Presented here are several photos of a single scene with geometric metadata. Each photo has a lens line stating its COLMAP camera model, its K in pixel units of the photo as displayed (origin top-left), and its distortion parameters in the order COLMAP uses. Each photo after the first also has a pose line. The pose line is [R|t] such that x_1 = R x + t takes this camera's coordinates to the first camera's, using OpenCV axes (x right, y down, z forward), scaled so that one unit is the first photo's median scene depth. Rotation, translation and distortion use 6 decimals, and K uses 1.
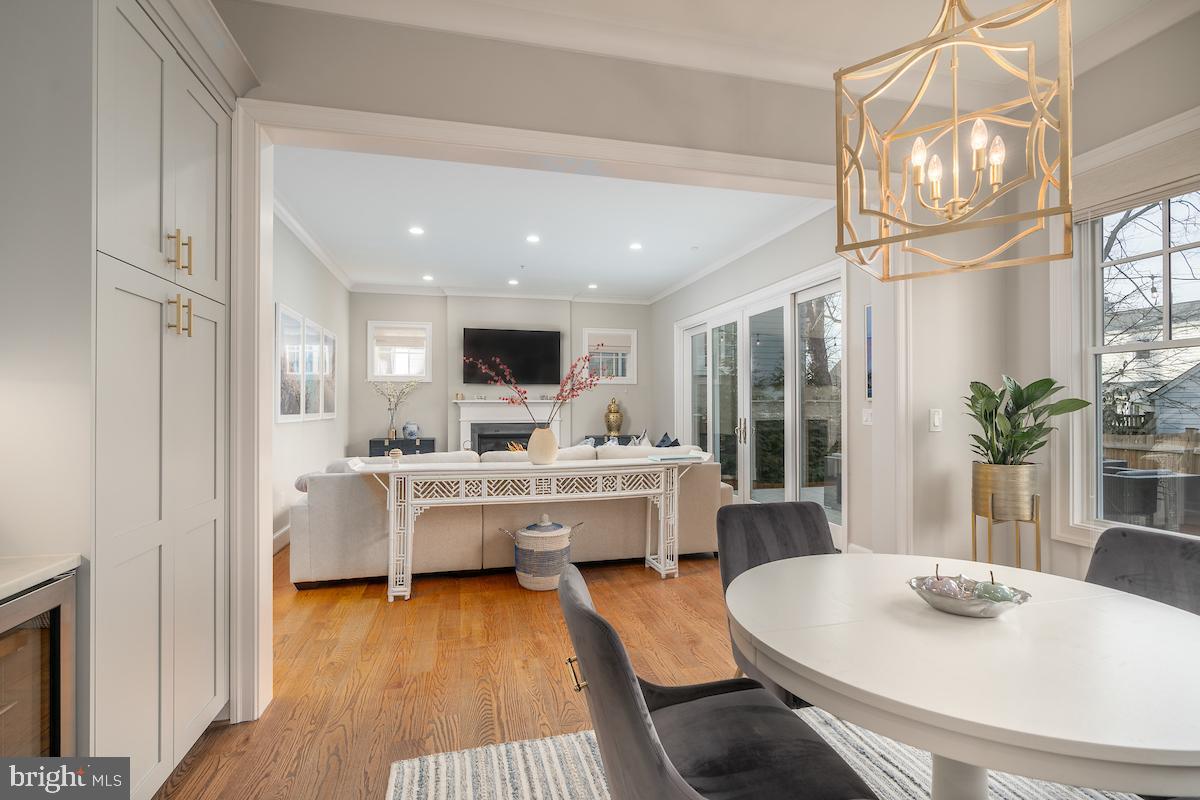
lens RADIAL K [[551.7, 0, 597.4], [0, 551.7, 398.9], [0, 0, 1]] dist [-0.002748, -0.000247]
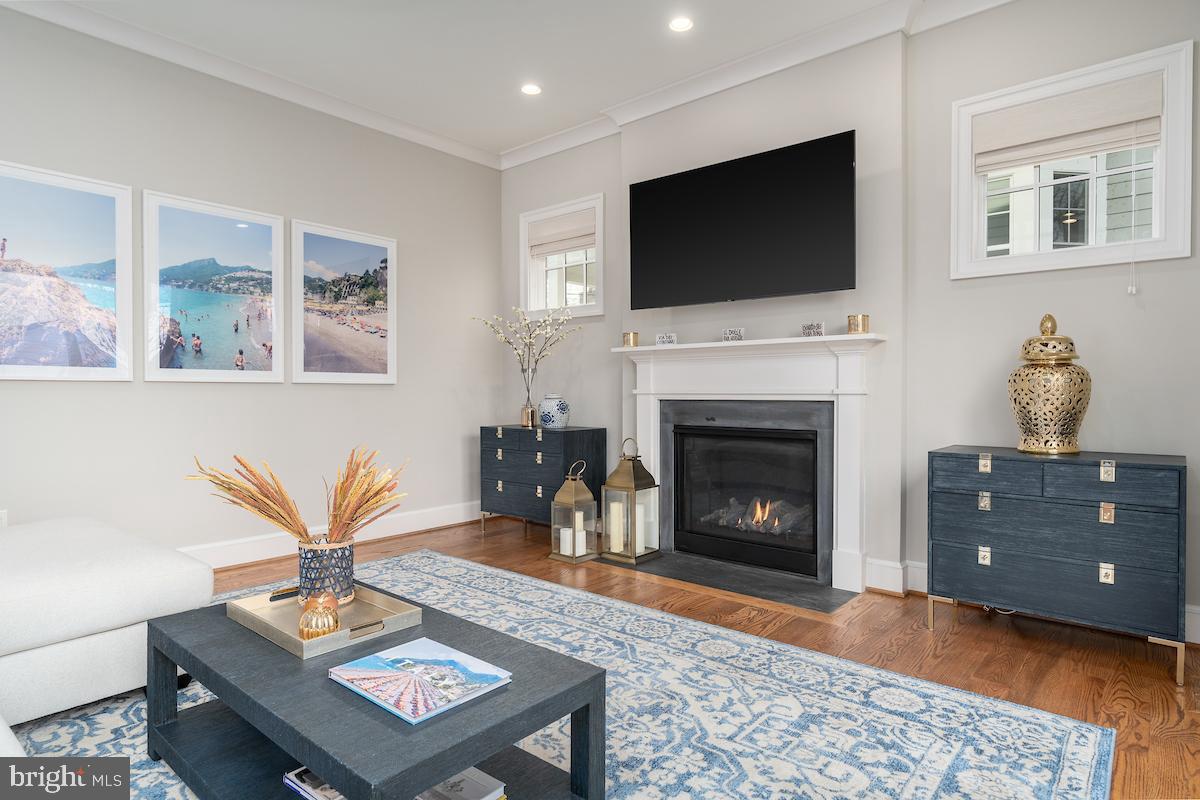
lens RADIAL K [[657.3, 0, 600.4], [0, 657.3, 395.7], [0, 0, 1]] dist [-0.008492, 0.000350]
pose [[0.575097, 0.005729, -0.818065, 0.173581], [0.006188, 0.999916, 0.011353, 0.034846], [0.818062, -0.011591, 0.575013, 0.654511]]
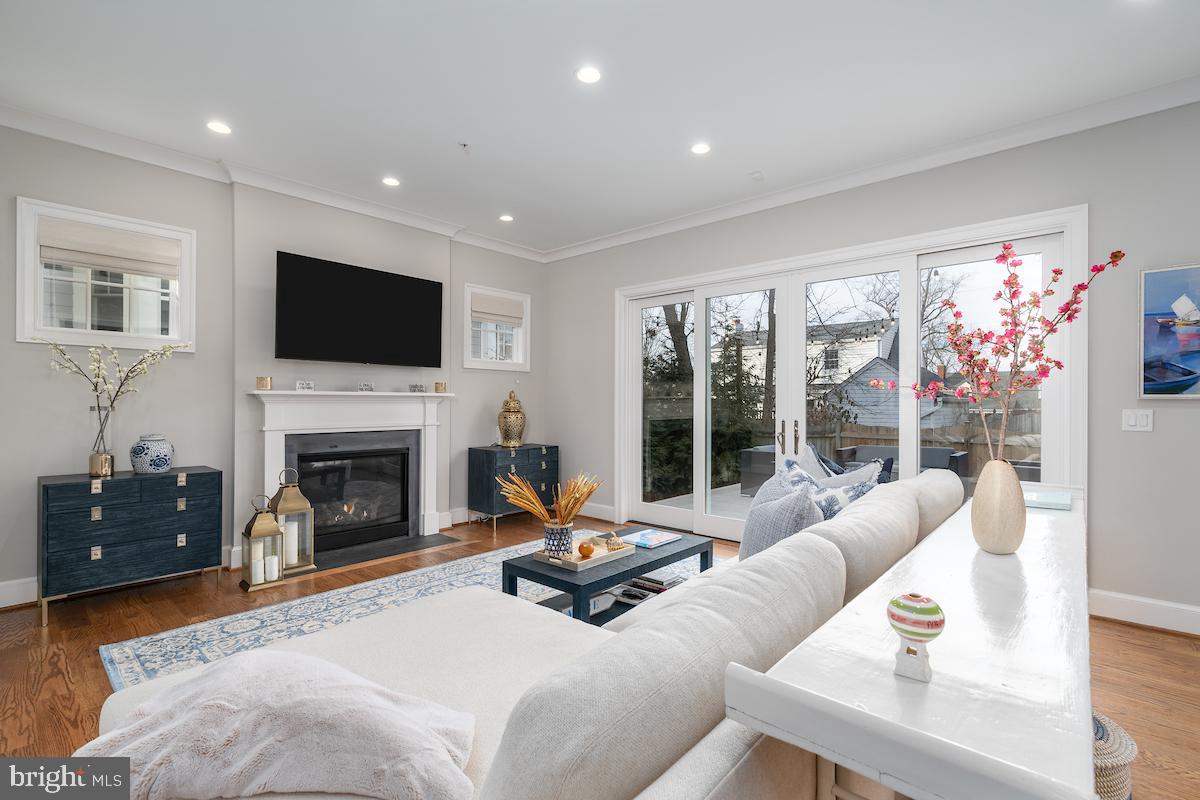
lens RADIAL K [[551.7, 0, 597.3], [0, 551.7, 402.2], [0, 0, 1]] dist [-0.002748, -0.000247]
pose [[0.832323, 0.002019, 0.554287, -0.271241], [-0.004795, 0.999982, 0.003558, 0.009865], [-0.554270, -0.005619, 0.832318, 0.391121]]
